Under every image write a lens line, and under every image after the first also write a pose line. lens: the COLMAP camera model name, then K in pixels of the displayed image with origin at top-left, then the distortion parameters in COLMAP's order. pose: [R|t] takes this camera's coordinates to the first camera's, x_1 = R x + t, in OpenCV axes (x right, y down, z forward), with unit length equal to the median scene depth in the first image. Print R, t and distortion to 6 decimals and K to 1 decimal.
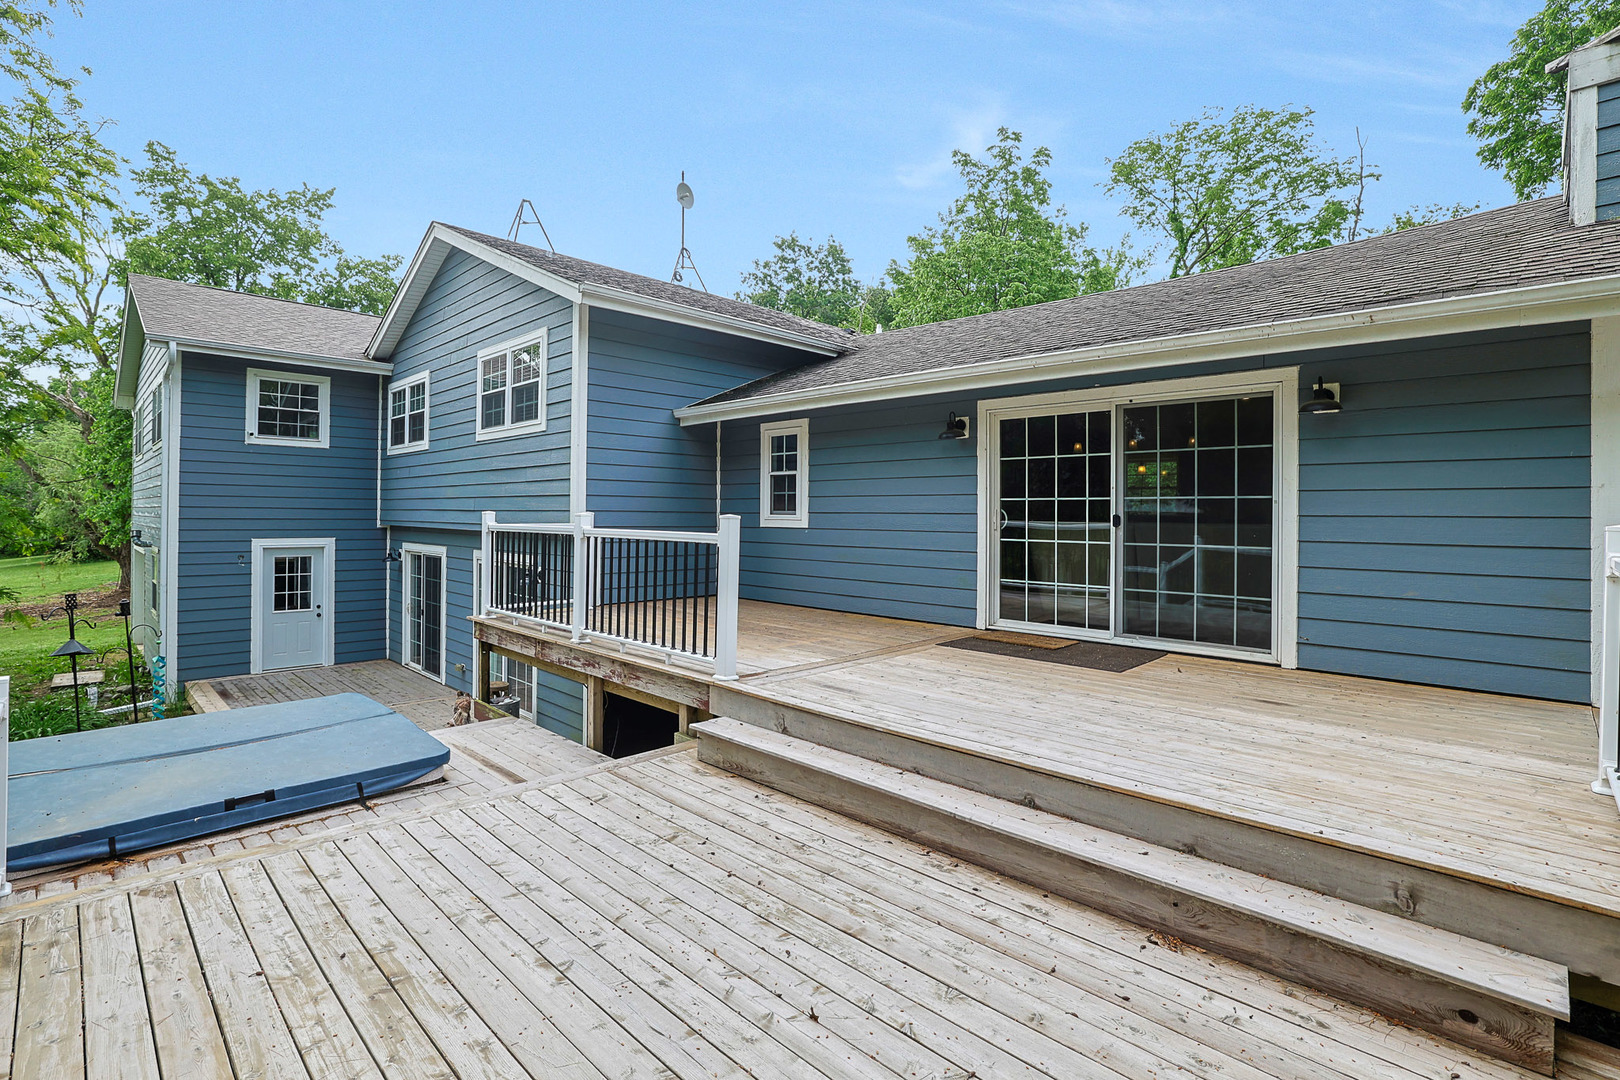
lens RADIAL K [[749.7, 0, 804.0], [0, 749.7, 526.5], [0, 0, 1]] dist [-0.000560, -0.000034]
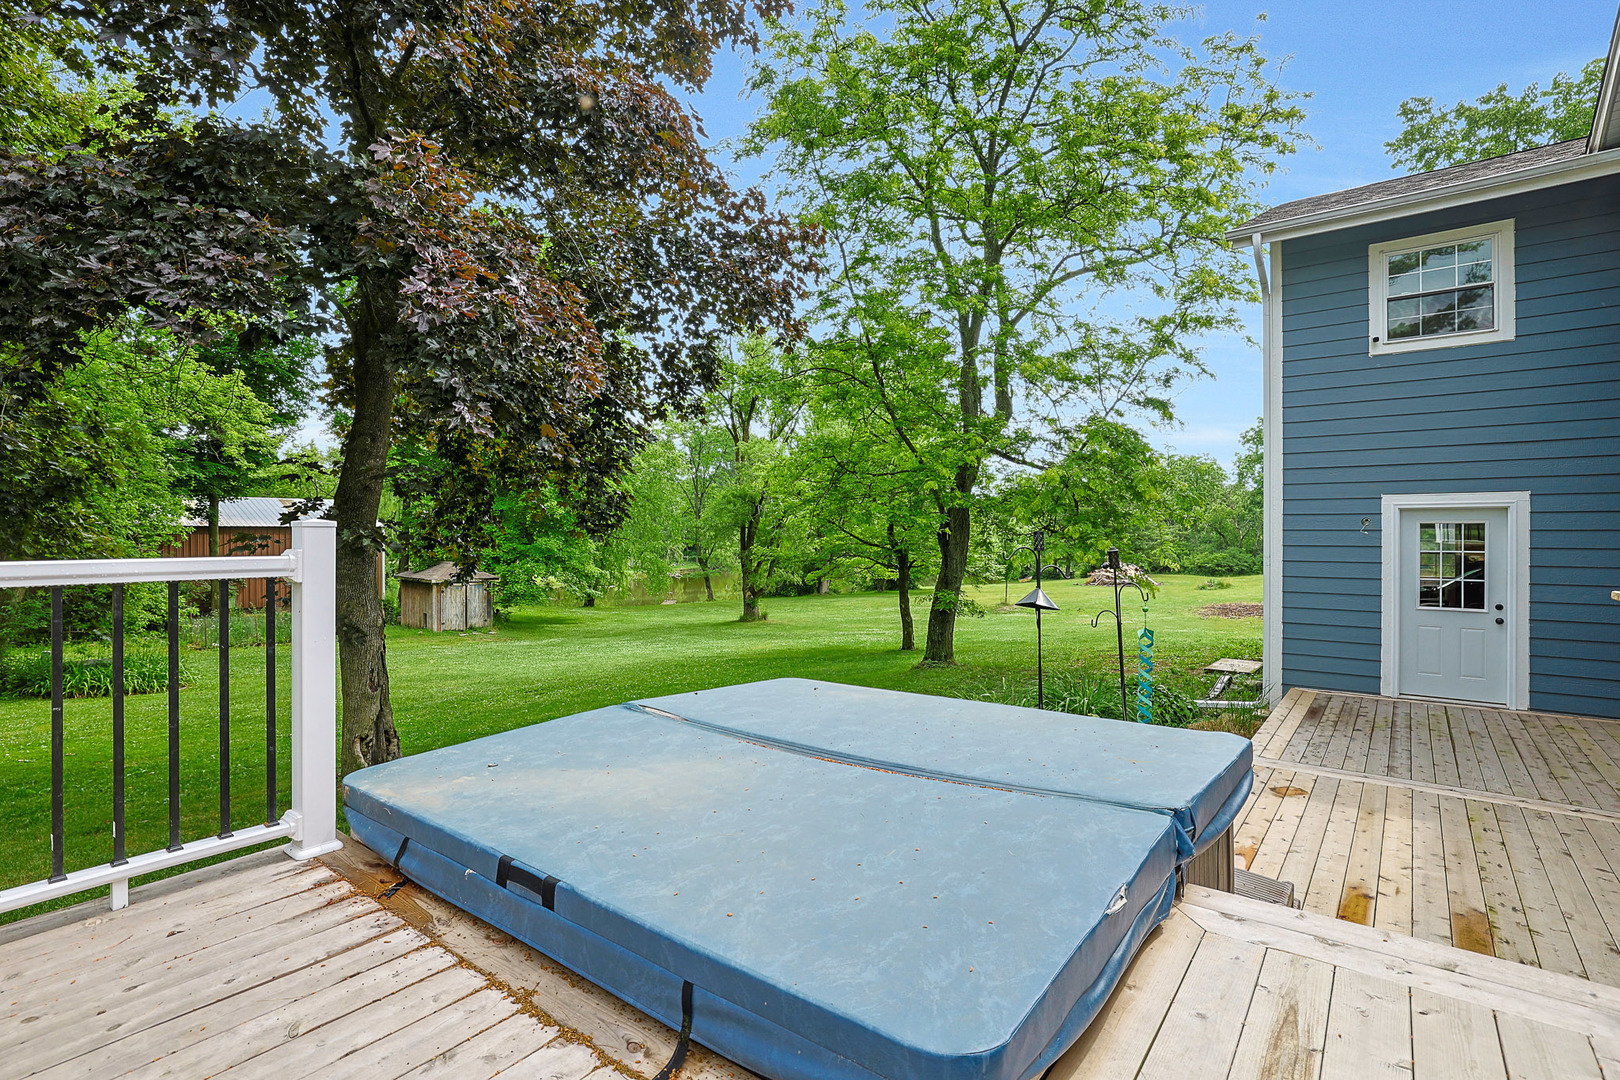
lens RADIAL K [[763.6, 0, 804.8], [0, 763.6, 540.4], [0, 0, 1]] dist [-0.017456, -0.000121]
pose [[0.106098, -0.010751, -0.994298, -0.107813], [-0.005045, 0.999923, -0.011350, 0.063801], [0.994343, 0.006220, 0.106036, 0.387022]]
